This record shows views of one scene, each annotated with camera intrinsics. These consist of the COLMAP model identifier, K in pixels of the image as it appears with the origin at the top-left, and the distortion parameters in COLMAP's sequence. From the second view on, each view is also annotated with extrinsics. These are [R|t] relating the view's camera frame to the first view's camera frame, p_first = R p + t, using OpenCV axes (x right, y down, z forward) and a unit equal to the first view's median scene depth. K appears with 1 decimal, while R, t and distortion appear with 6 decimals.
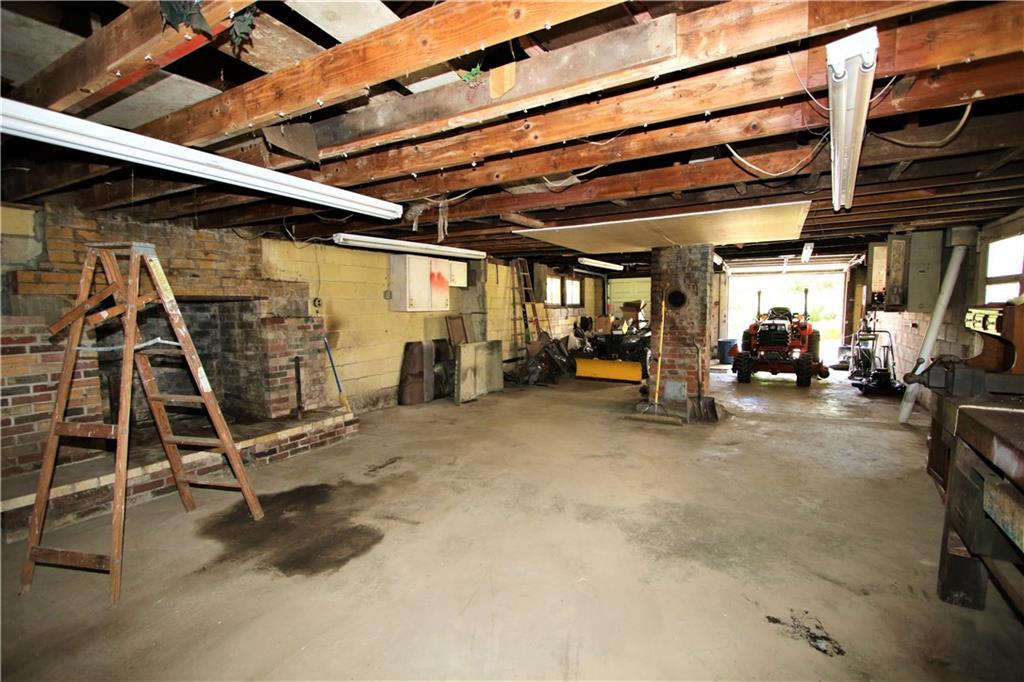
lens RADIAL K [[473.5, 0, 507.8], [0, 473.5, 343.2], [0, 0, 1]] dist [-0.011583, 0.000775]
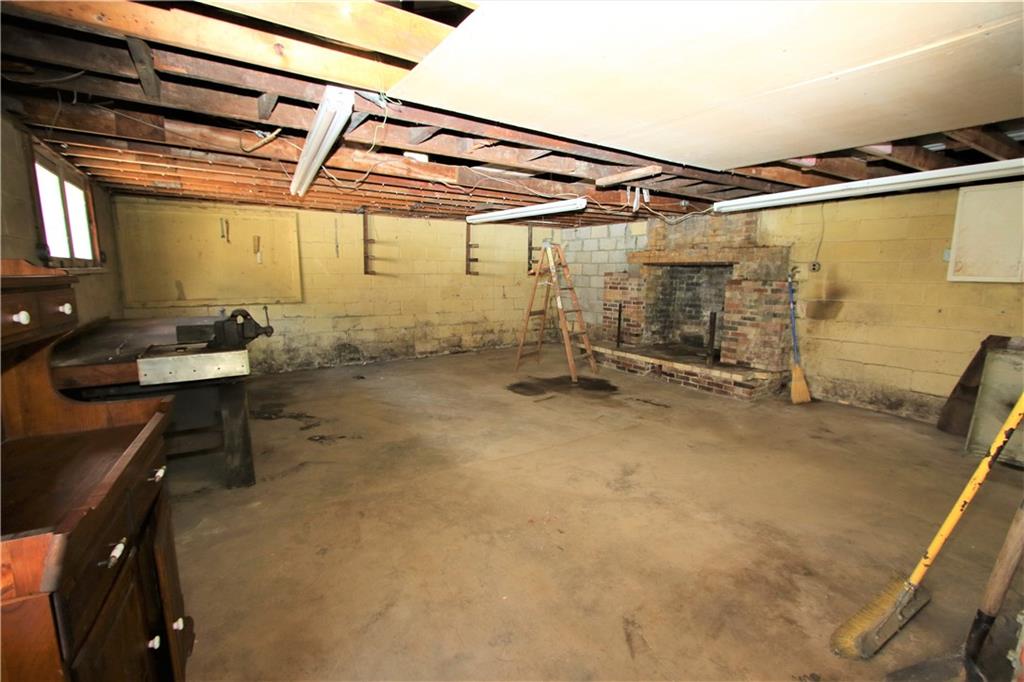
lens RADIAL K [[473.5, 0, 507.8], [0, 473.5, 343.2], [0, 0, 1]] dist [-0.011583, 0.000775]
pose [[-0.459680, 0.136930, -0.877465, 0.850148], [-0.076526, 0.978259, 0.192749, -0.085238], [0.884781, 0.155752, -0.439208, 1.074186]]
